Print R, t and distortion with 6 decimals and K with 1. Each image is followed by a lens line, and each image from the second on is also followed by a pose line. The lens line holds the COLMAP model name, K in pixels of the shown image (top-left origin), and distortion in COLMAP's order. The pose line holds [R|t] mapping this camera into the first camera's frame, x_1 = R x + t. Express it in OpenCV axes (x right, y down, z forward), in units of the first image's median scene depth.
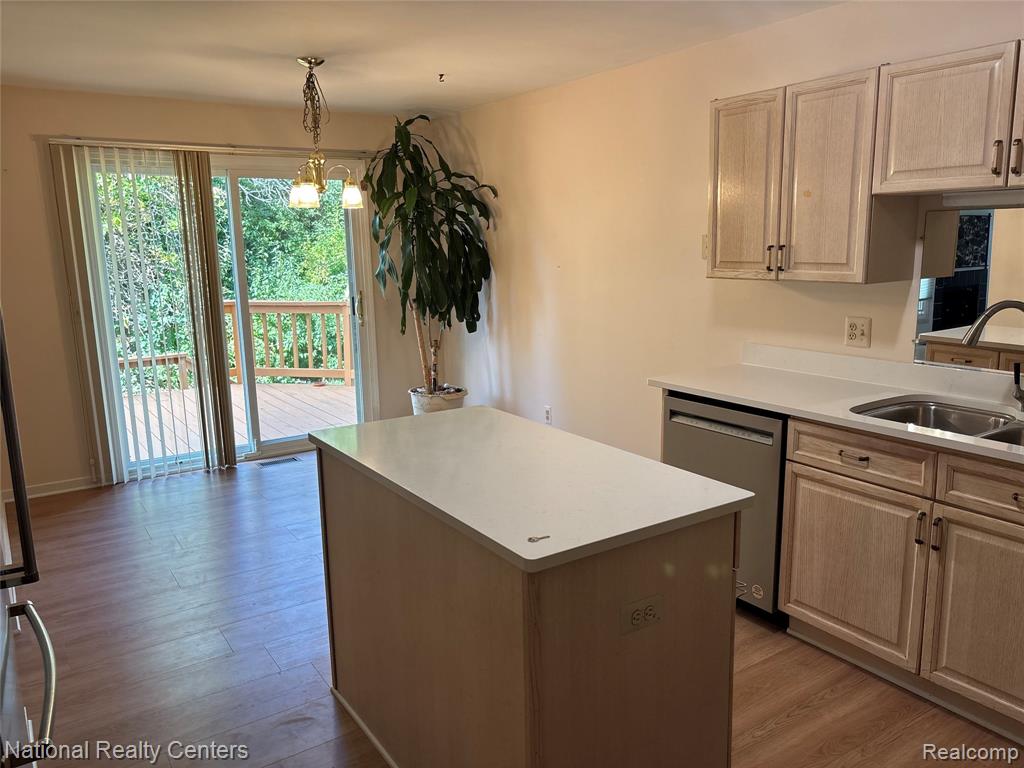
lens RADIAL K [[773.1, 0, 514.7], [0, 773.1, 378.8], [0, 0, 1]] dist [0.004662, -0.005818]
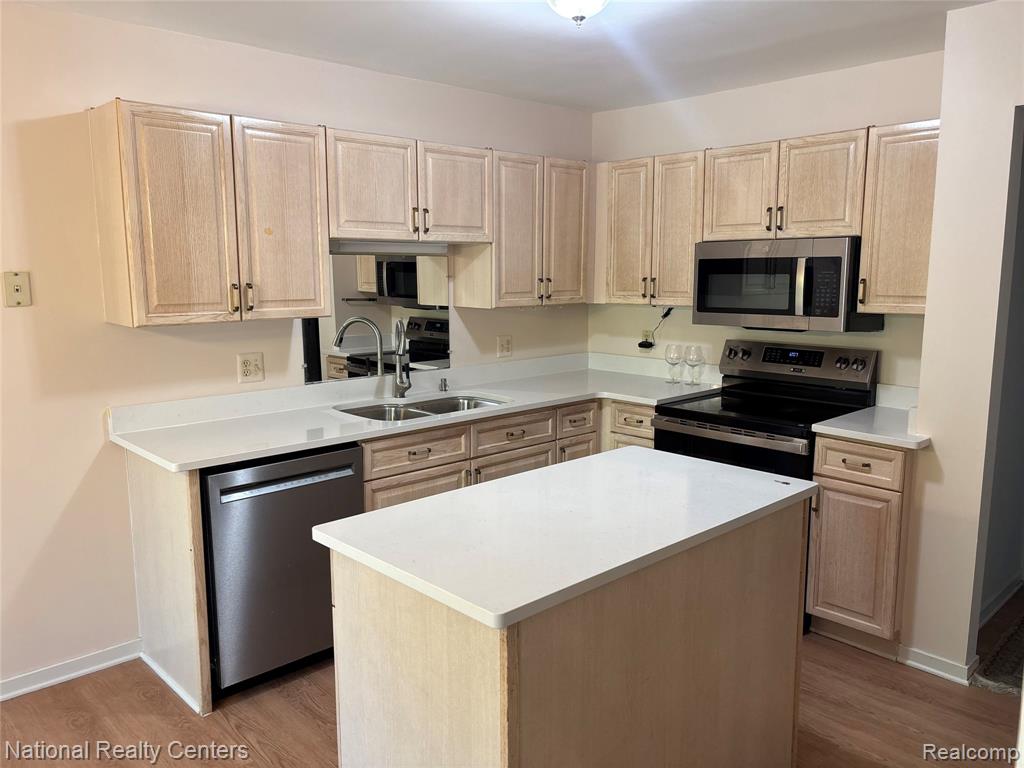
lens RADIAL K [[773.1, 0, 513.1], [0, 773.1, 388.8], [0, 0, 1]] dist [0.004662, -0.005818]
pose [[-0.179610, -0.135766, 0.974324, -0.703493], [0.180063, 0.969161, 0.168239, -0.161656], [-0.967118, 0.205657, -0.149624, 0.929511]]
